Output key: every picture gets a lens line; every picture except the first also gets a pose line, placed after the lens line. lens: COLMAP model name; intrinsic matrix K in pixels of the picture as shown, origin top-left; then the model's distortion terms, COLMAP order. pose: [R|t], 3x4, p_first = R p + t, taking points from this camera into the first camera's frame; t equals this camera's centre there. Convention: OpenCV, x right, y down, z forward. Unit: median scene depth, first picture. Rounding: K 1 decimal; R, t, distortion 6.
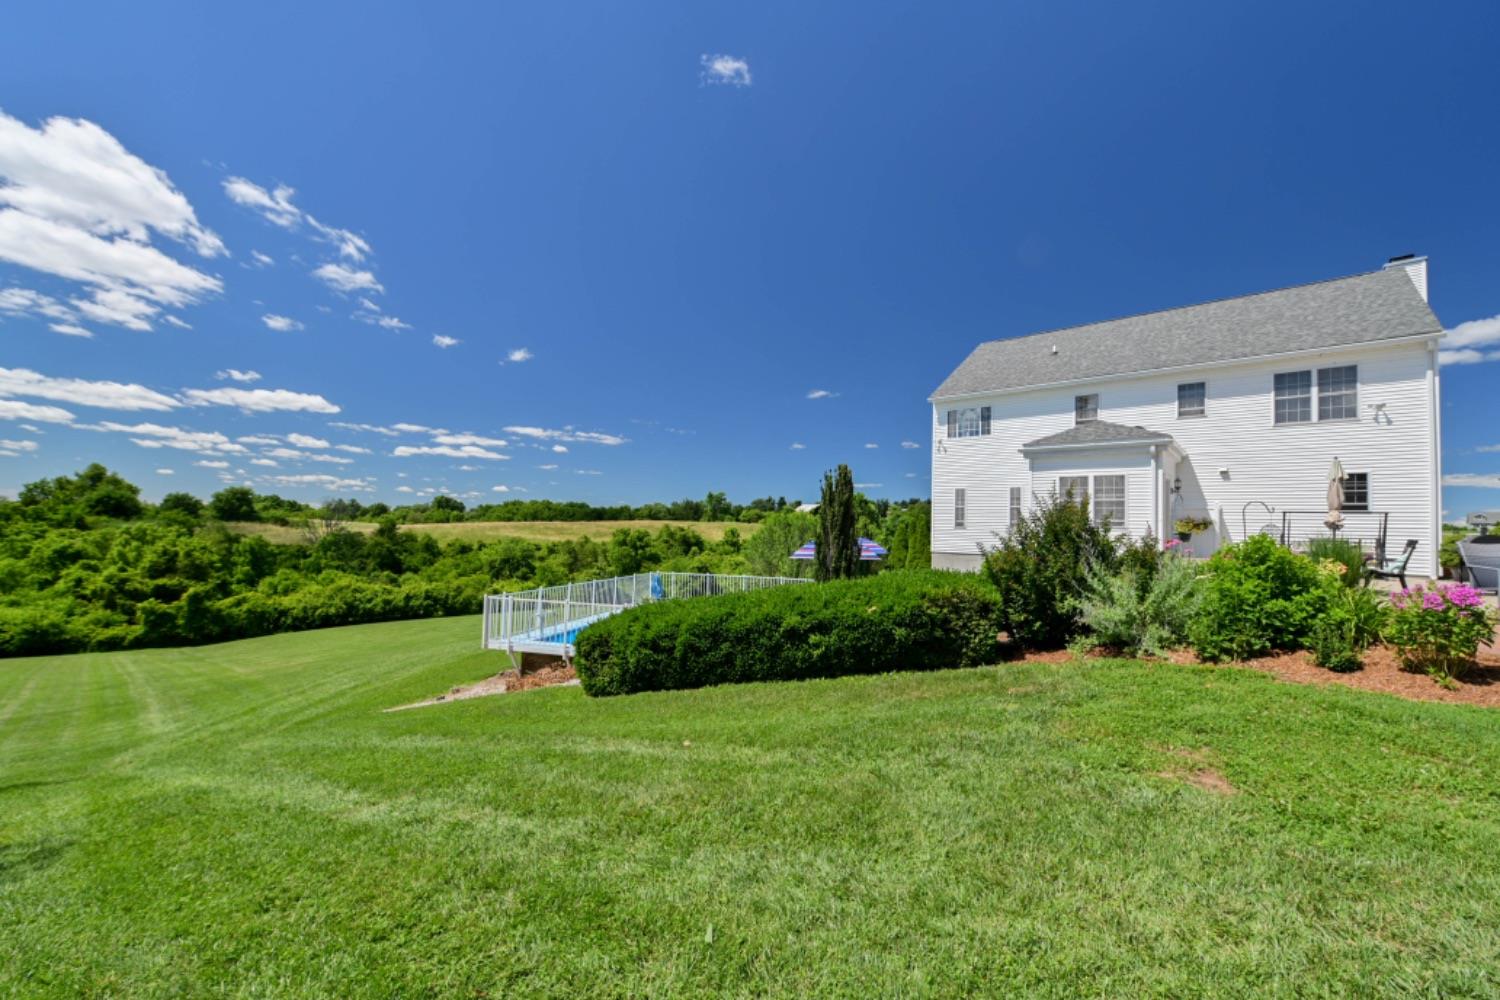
lens RADIAL K [[589.1, 0, 726.5], [0, 589.1, 493.7], [0, 0, 1]] dist [-0.009564, 0.000017]
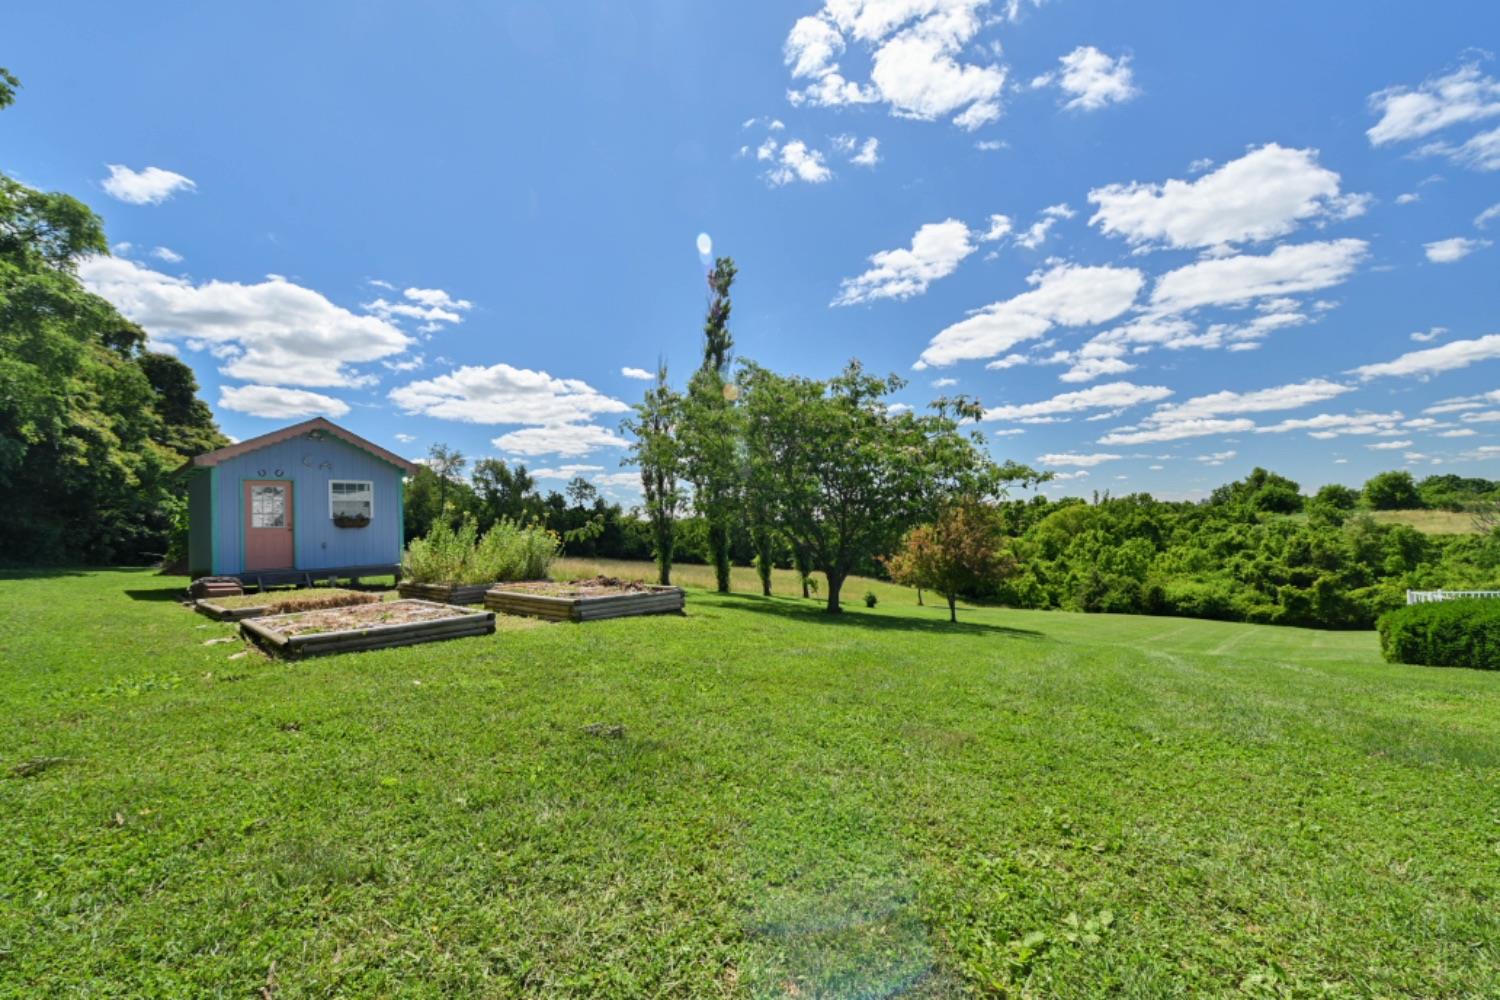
lens RADIAL K [[589.1, 0, 759.9], [0, 589.1, 517.1], [0, 0, 1]] dist [-0.009564, 0.000017]
pose [[0.015029, -0.042400, -0.998988, 0.168005], [0.100070, 0.994148, -0.040689, -0.011217], [0.994867, -0.099357, 0.019185, -0.060311]]
